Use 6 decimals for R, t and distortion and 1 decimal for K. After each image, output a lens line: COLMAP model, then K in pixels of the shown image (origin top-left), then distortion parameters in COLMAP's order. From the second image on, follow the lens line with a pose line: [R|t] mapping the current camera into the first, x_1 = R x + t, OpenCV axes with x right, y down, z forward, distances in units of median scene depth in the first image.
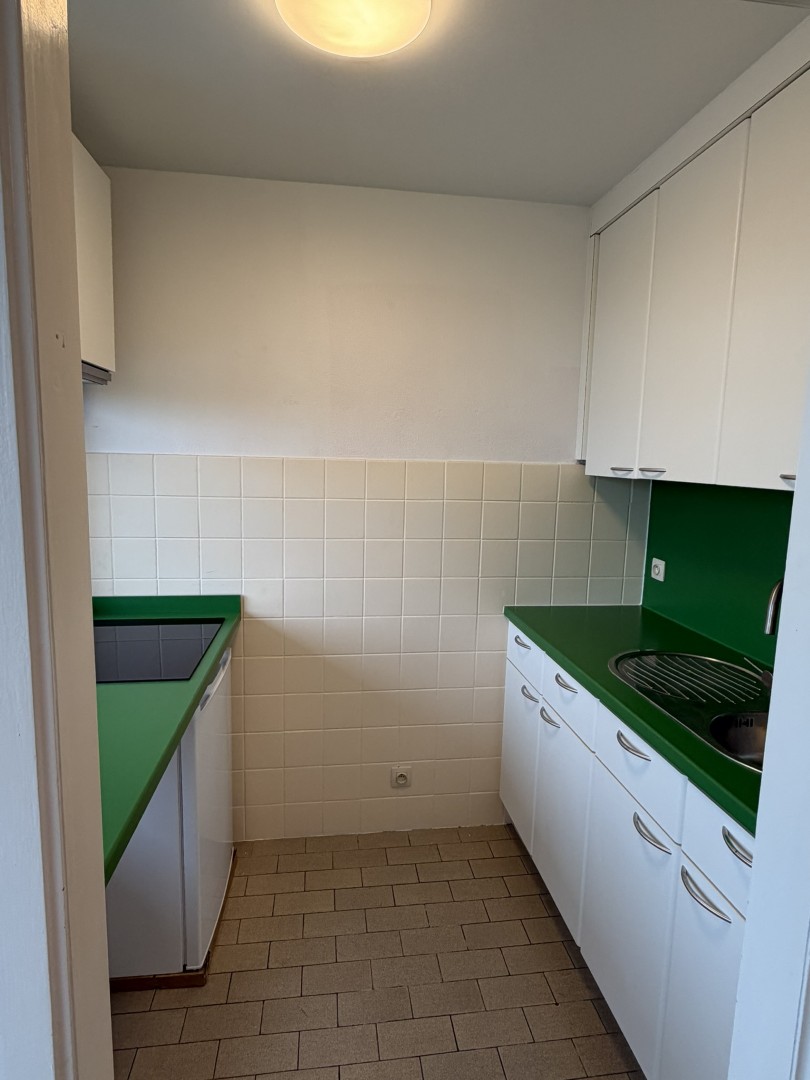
lens RADIAL K [[604.8, 0, 408.1], [0, 604.8, 541.7], [0, 0, 1]] dist [0.000893, -0.000044]
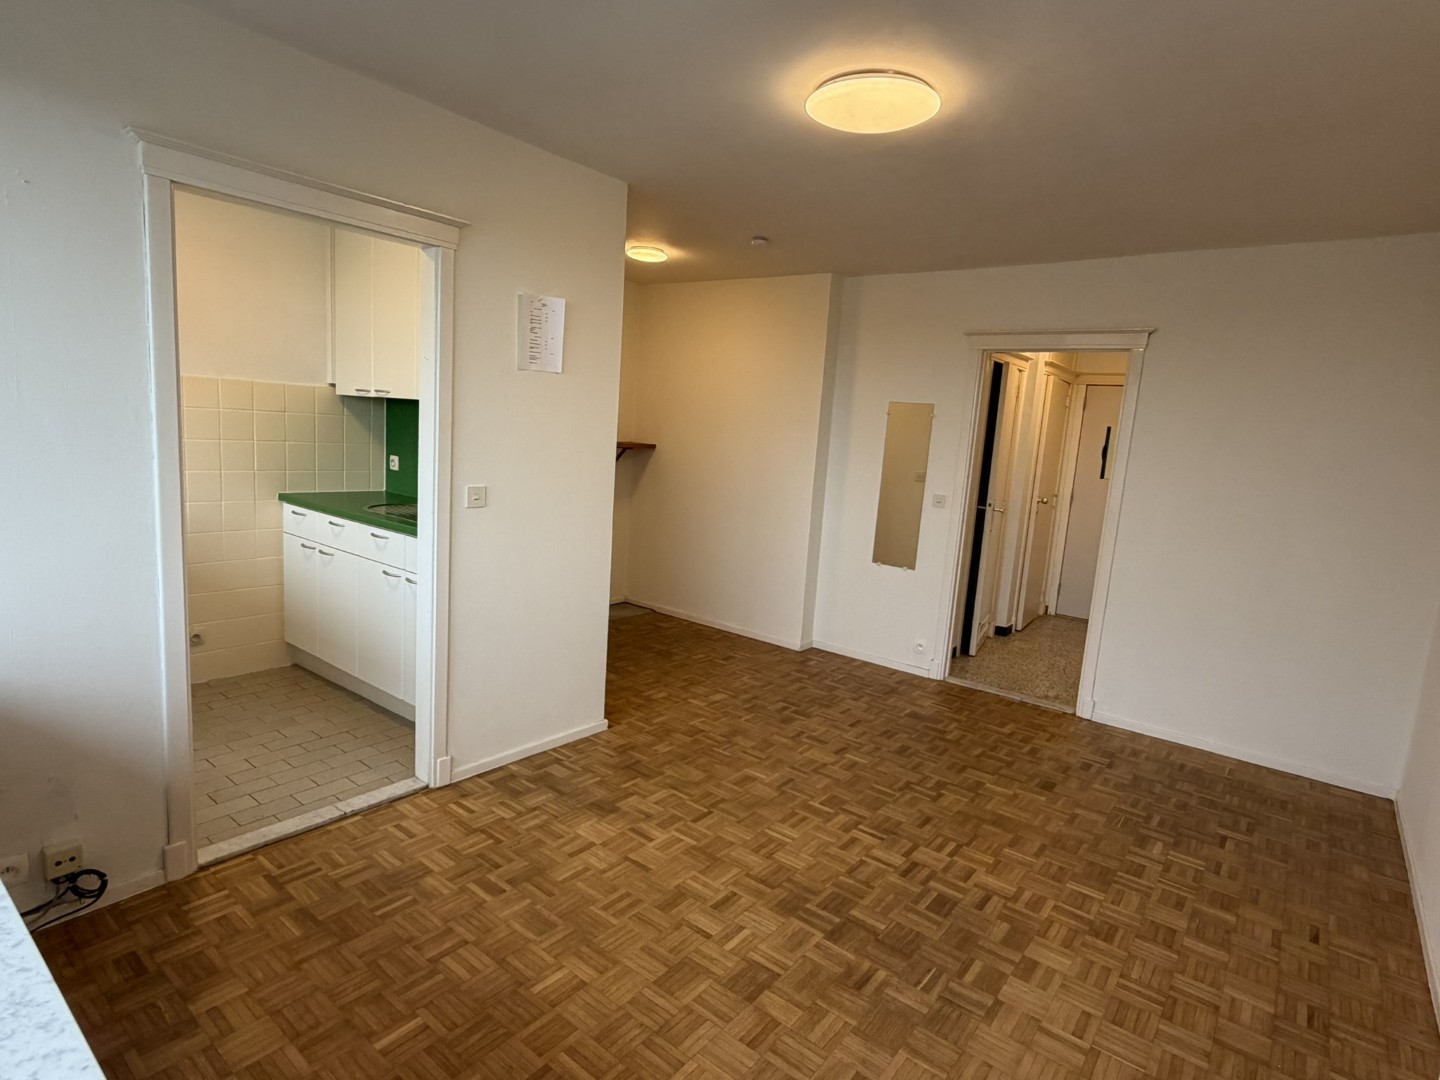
lens RADIAL K [[765.9, 0, 720.0], [0, 765.9, 540.0], [0, 0, 1]] dist [-0.001569, -0.000248]
pose [[0.719606, -0.080300, 0.689724, -0.315579], [0.046965, 0.996645, 0.067033, 0.147675], [-0.692793, -0.015844, 0.720963, -0.892590]]
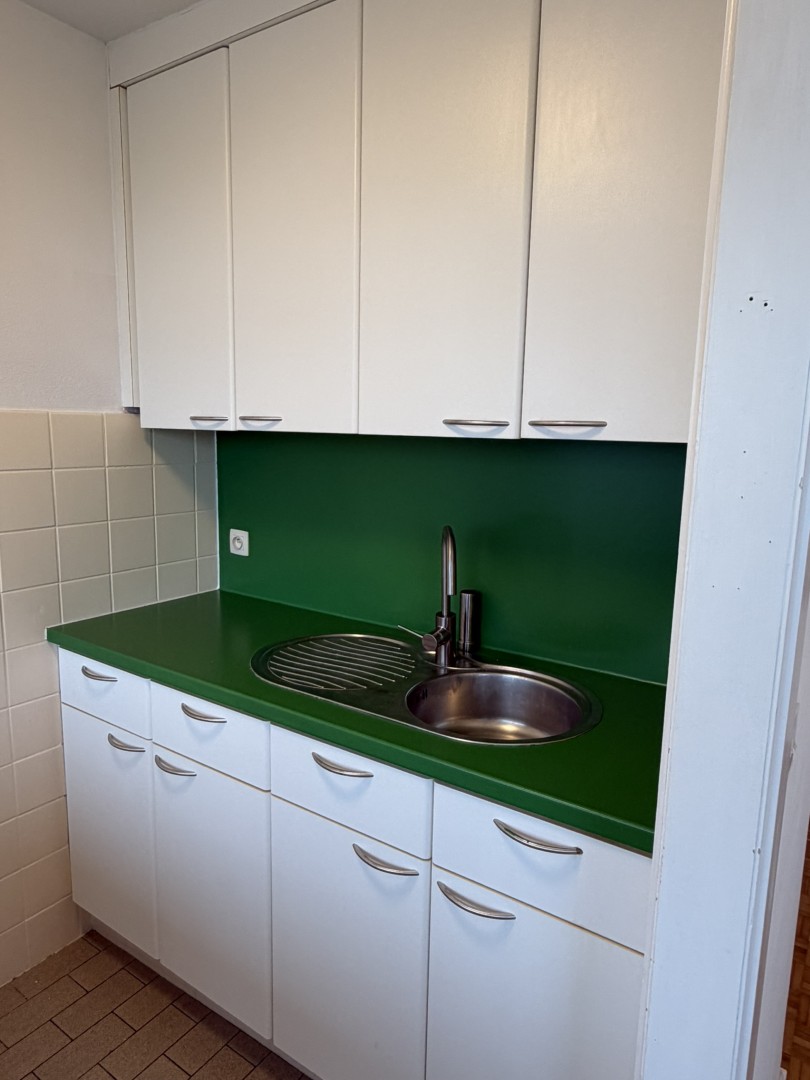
lens RADIAL K [[694.6, 0, 405.0], [0, 694.6, 540.0], [0, 0, 1]] dist [0.001220, -0.000629]
pose [[0.672444, -0.132387, 0.728212, -0.123077], [0.101239, 0.991078, 0.086690, -0.016519], [-0.733191, 0.015430, 0.679847, 0.197006]]
